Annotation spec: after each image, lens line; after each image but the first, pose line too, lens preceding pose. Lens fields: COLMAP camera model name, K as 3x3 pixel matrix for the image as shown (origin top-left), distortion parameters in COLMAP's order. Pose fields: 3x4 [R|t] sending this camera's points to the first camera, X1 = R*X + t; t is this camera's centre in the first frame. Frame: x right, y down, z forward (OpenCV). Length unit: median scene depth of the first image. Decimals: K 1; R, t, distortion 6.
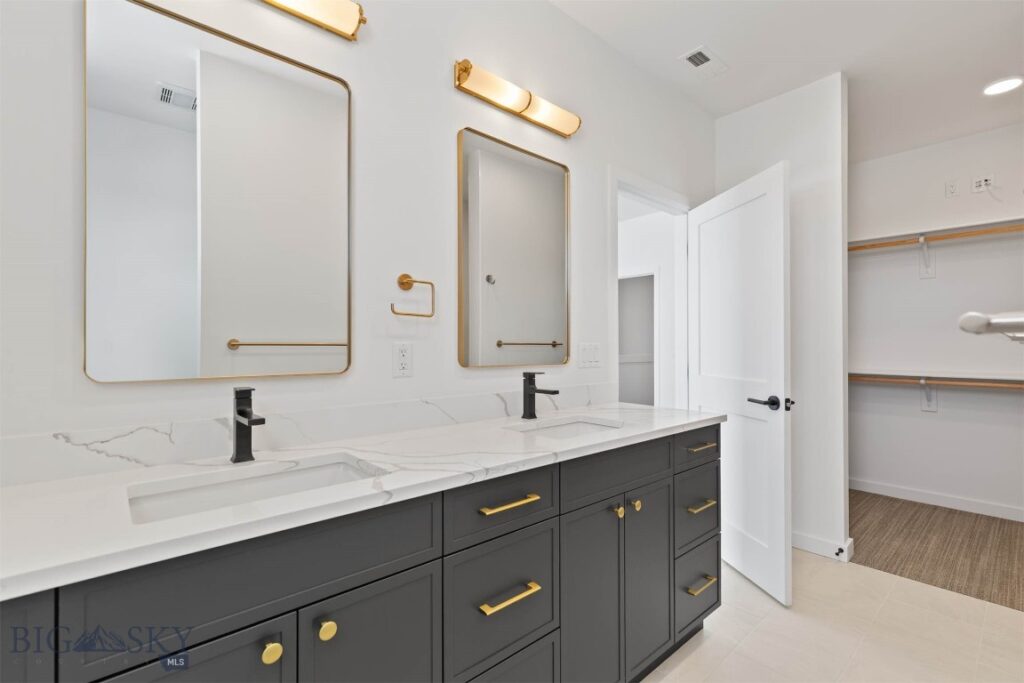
lens RADIAL K [[463.6, 0, 515.9], [0, 463.6, 344.4], [0, 0, 1]] dist [0.008401, -0.000979]
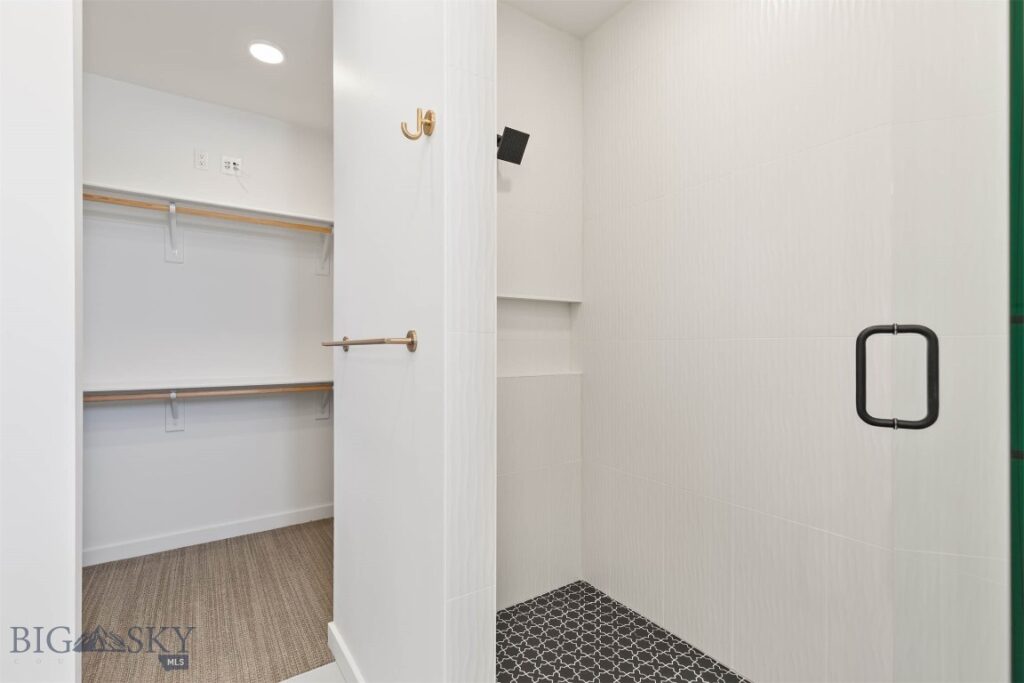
lens RADIAL K [[463.6, 0, 516.4], [0, 463.6, 345.5], [0, 0, 1]] dist [0.008401, -0.000979]
pose [[0.138426, 0.000966, 0.990372, 0.196317], [-0.001753, 0.999998, -0.000731, -0.001808], [-0.990371, -0.001635, 0.138427, 0.338946]]
